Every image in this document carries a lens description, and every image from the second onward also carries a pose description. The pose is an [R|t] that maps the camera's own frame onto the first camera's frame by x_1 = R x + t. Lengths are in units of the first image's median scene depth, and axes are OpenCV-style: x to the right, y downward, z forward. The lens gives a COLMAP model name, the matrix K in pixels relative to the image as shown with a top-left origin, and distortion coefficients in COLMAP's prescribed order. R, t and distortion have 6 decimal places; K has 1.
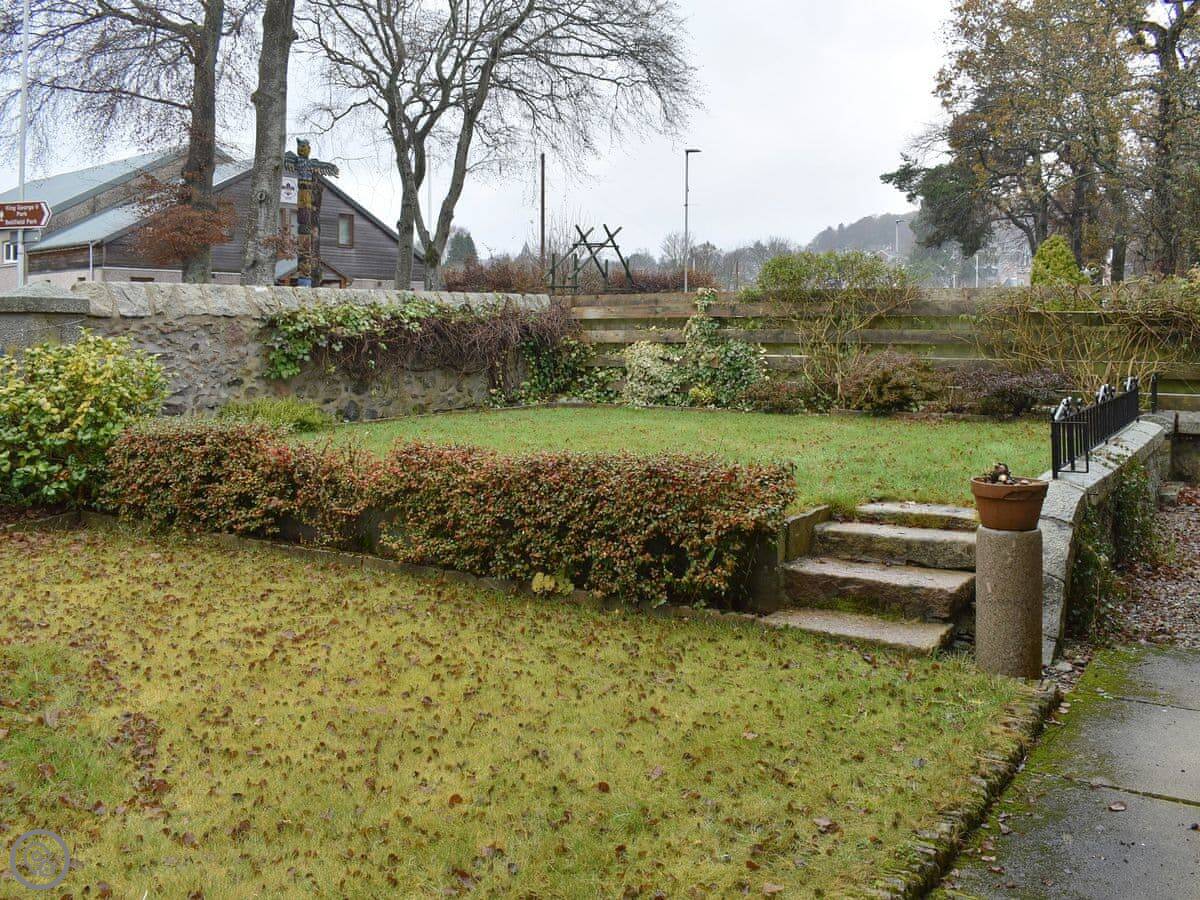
lens RADIAL K [[1060.1, 0, 600.0], [0, 1060.1, 417.6], [0, 0, 1]] dist [-0.004699, 0.005582]
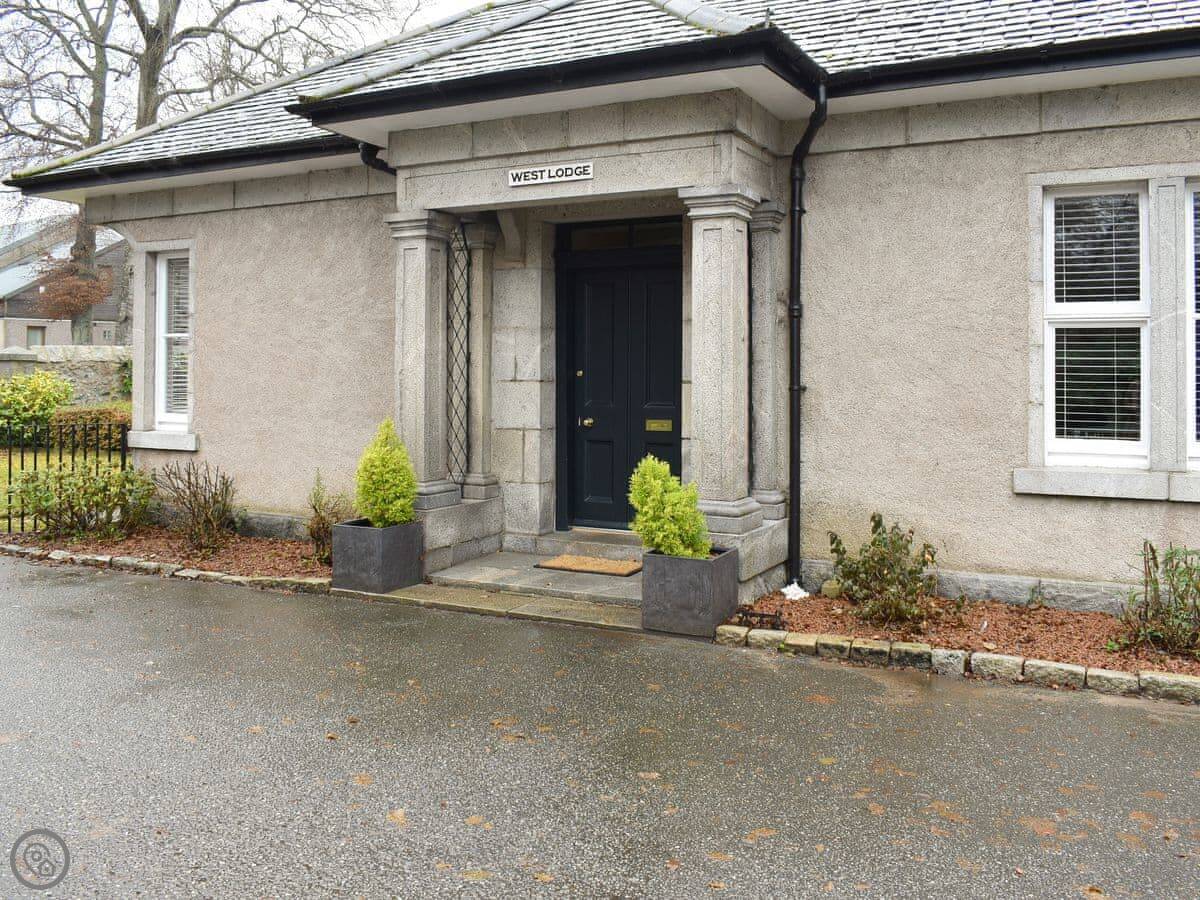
lens RADIAL K [[1120.7, 0, 600.0], [0, 1120.7, 450.0], [0, 0, 1]] dist [-0.001339, 0.000687]
pose [[0.997336, -0.007921, 0.072514, 0.542070], [0.008473, 0.999937, -0.007307, 0.119878], [-0.072451, 0.007902, 0.997341, -1.480079]]
